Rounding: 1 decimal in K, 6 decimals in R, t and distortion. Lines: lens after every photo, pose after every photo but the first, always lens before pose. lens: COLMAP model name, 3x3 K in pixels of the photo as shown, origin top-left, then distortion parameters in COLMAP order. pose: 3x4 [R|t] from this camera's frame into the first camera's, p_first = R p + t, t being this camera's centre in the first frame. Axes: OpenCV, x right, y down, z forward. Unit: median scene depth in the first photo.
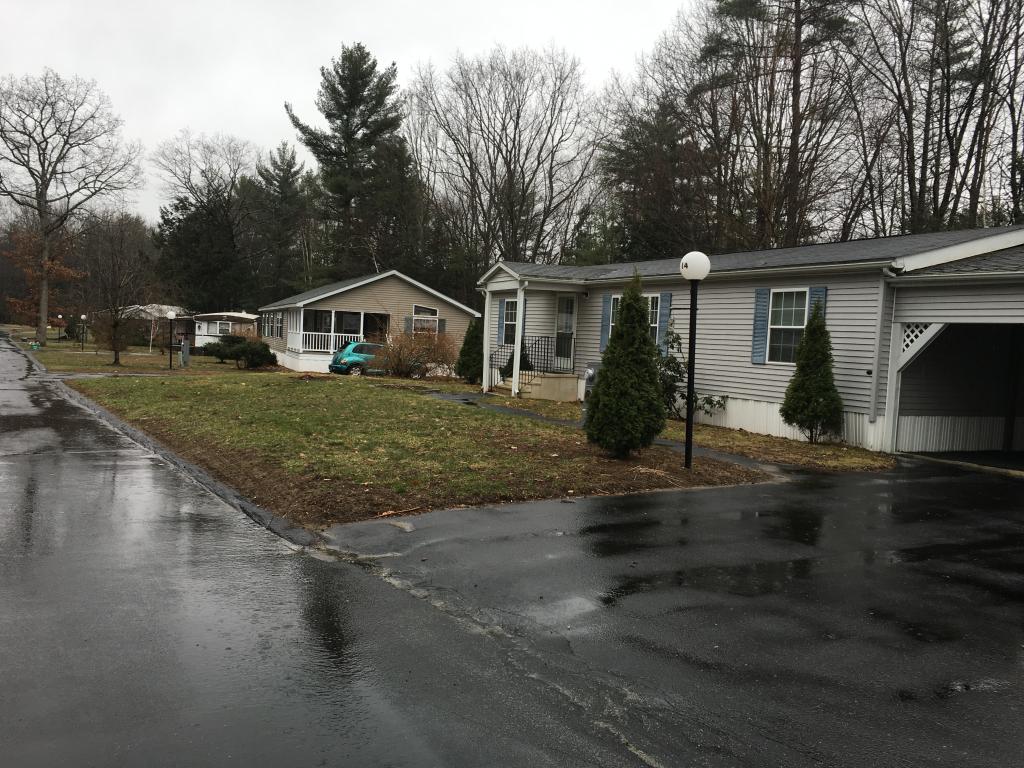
lens RADIAL K [[868.8, 0, 515.8], [0, 868.8, 385.2], [0, 0, 1]] dist [0.075370, -0.088854]
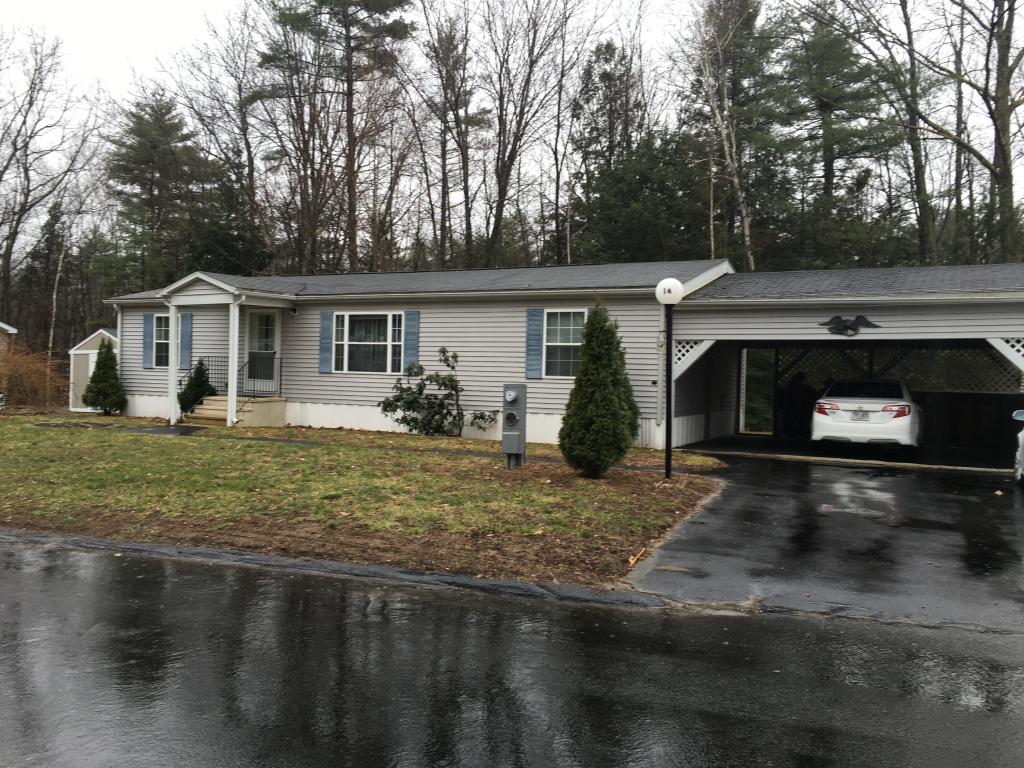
lens RADIAL K [[870.3, 0, 514.6], [0, 870.3, 389.4], [0, 0, 1]] dist [0.075281, -0.098498]
pose [[0.815170, -0.045136, 0.577461, -0.301913], [0.050748, 0.998691, 0.006422, -0.016308], [-0.576995, 0.024070, 0.816393, 0.119064]]
